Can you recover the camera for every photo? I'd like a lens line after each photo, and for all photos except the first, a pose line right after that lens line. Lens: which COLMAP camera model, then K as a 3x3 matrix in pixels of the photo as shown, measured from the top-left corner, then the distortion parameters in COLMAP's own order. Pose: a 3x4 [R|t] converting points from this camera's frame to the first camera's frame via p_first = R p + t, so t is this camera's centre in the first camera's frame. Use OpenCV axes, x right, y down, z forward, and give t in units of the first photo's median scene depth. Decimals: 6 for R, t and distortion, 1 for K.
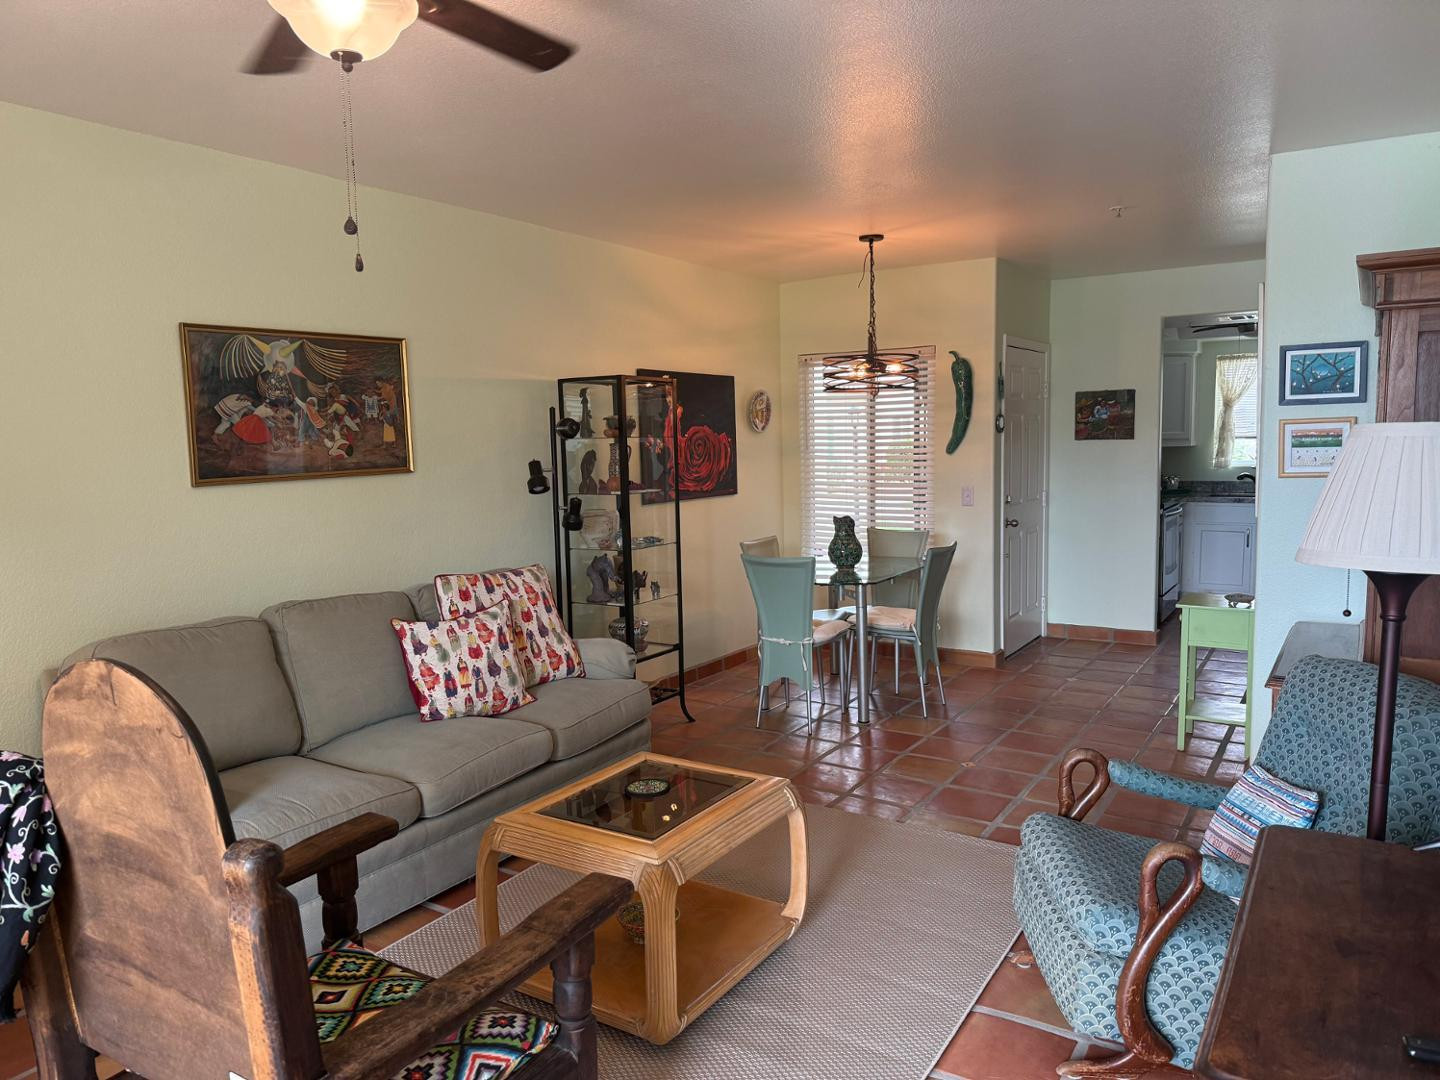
lens RADIAL K [[1019.4, 0, 720.9], [0, 1019.4, 544.4], [0, 0, 1]] dist [0.115276, -0.237816]
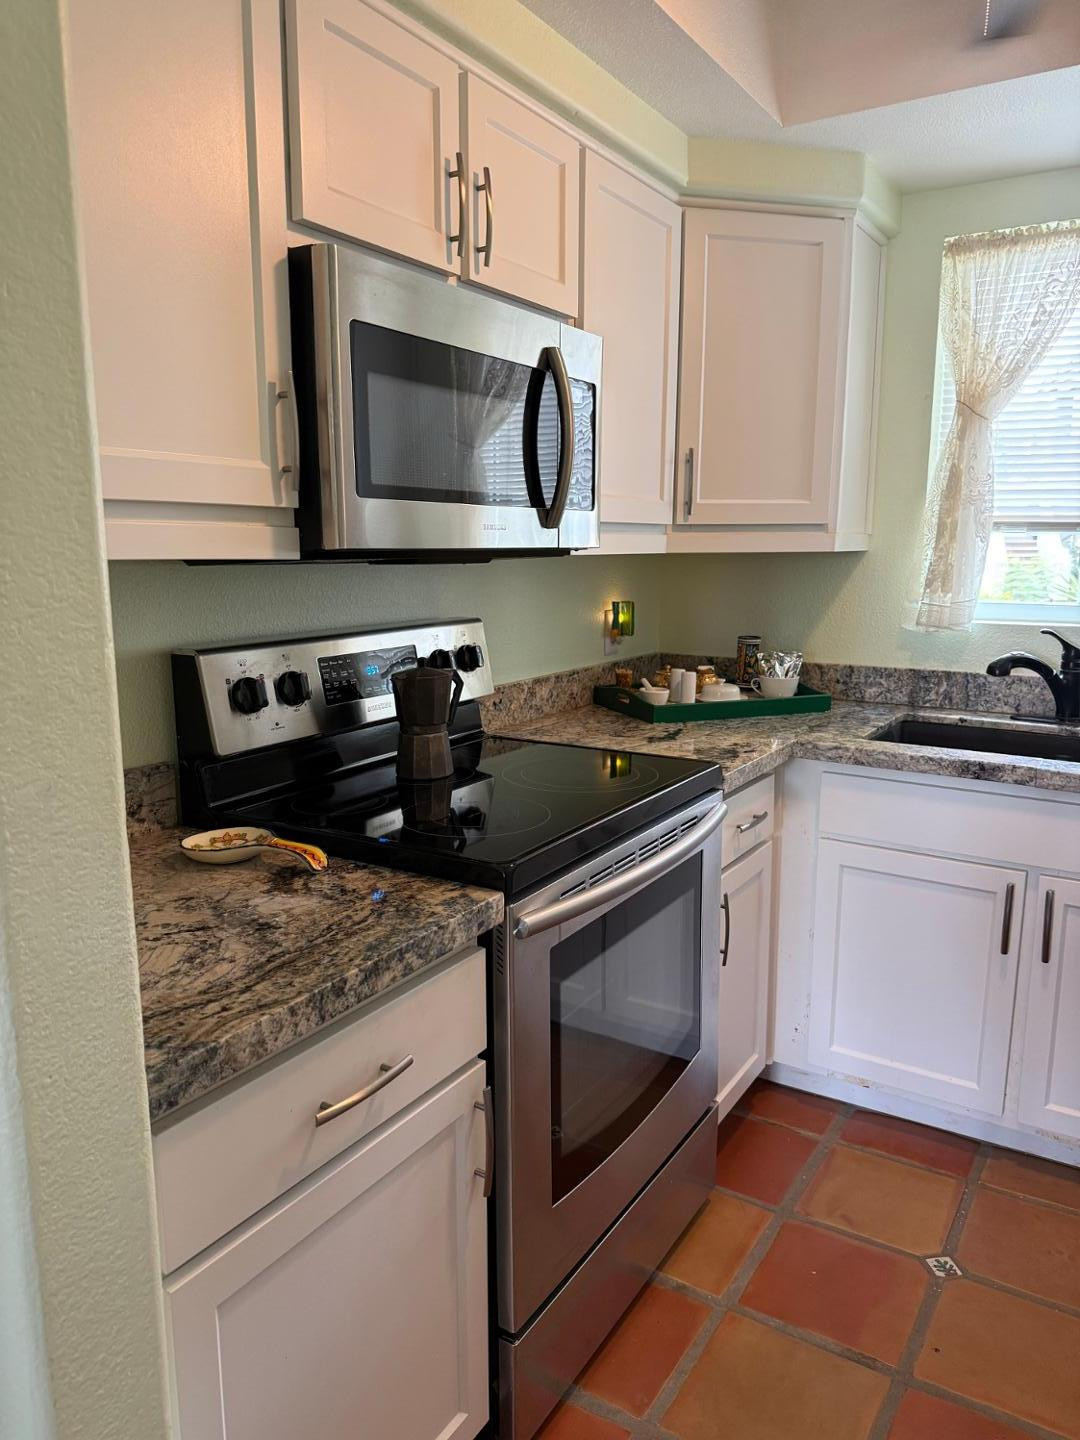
lens RADIAL K [[1006.3, 0, 516.6], [0, 1006.3, 723.9], [0, 0, 1]] dist [0.070539, -0.128303]
pose [[0.999673, 0.021775, -0.013372, 0.369342], [-0.020801, 0.997393, 0.069094, -0.064676], [0.014842, -0.068793, 0.997521, 0.710048]]
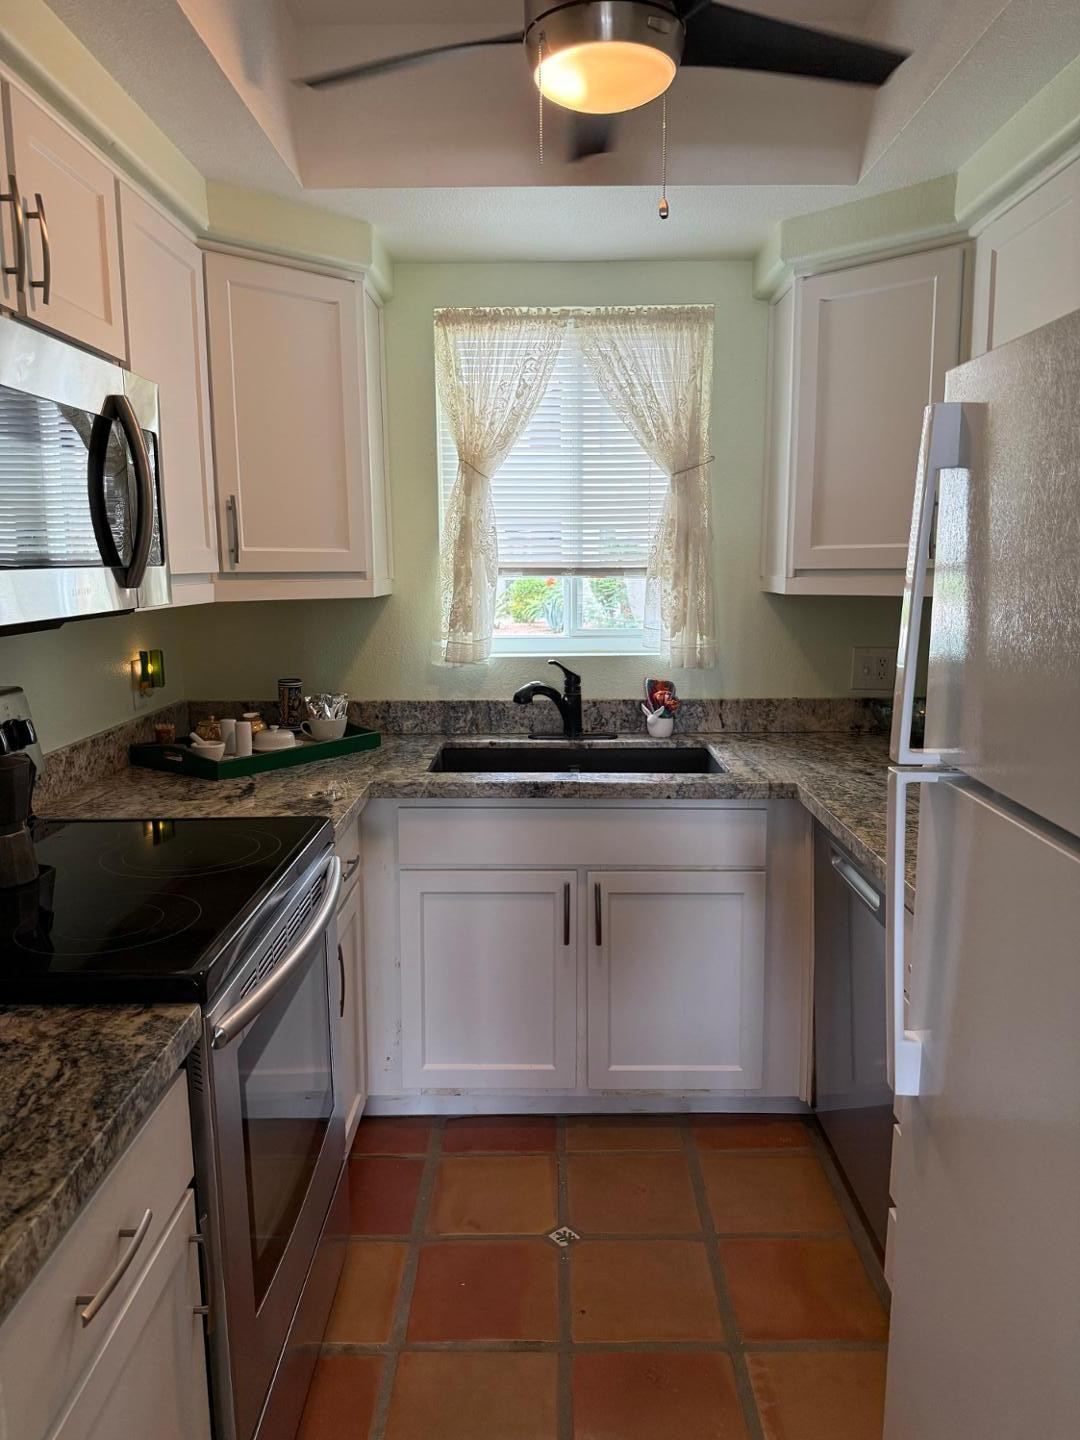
lens RADIAL K [[1019.4, 0, 536.5], [0, 1019.4, 721.0], [0, 0, 1]] dist [0.115276, -0.237816]
pose [[0.848949, -0.069860, 0.523837, 0.333716], [0.047072, 0.997280, 0.056714, -0.073405], [-0.526374, -0.023489, 0.849928, 0.715112]]
